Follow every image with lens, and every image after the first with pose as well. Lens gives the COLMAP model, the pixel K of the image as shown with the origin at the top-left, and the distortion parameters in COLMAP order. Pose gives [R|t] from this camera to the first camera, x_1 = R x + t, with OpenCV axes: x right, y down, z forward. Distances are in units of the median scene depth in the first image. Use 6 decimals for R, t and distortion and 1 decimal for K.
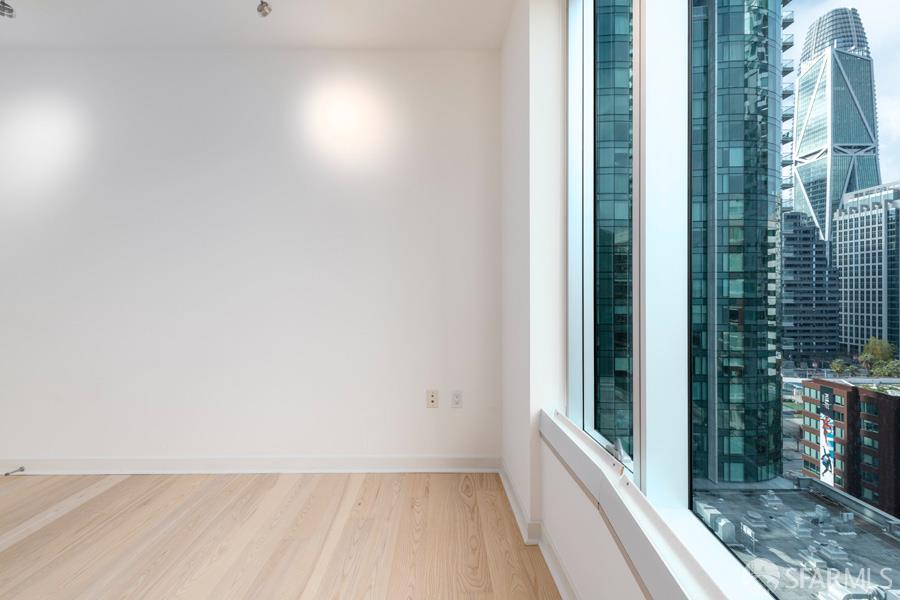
lens RADIAL K [[351.2, 0, 453.9], [0, 351.2, 295.4], [0, 0, 1]] dist [0.000728, -0.000318]
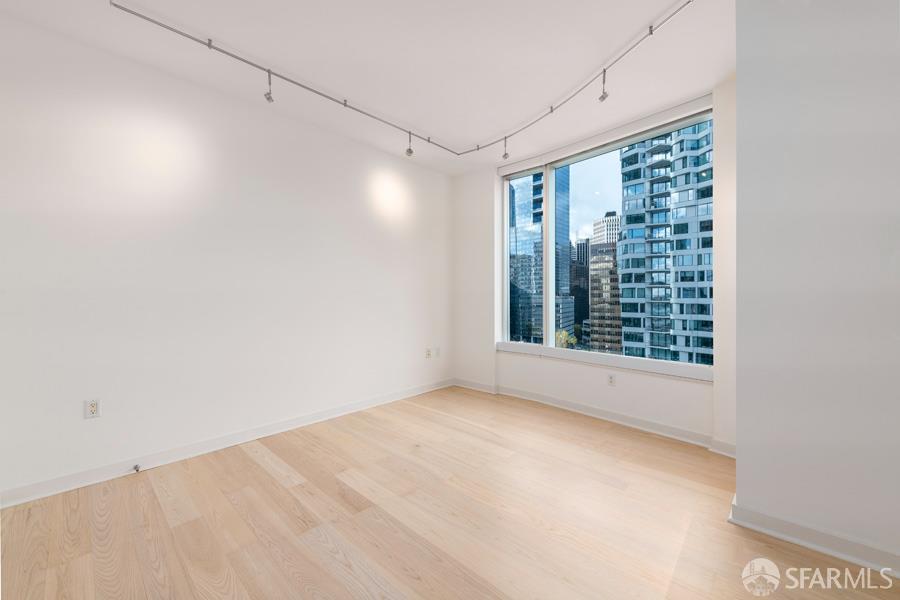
lens RADIAL K [[351.2, 0, 453.9], [0, 351.2, 295.4], [0, 0, 1]] dist [0.000728, -0.000318]
pose [[0.672957, 0.009000, 0.739627, -1.400123], [-0.000310, 0.999929, -0.011886, 0.006765], [-0.739681, 0.007770, 0.672912, -0.382806]]
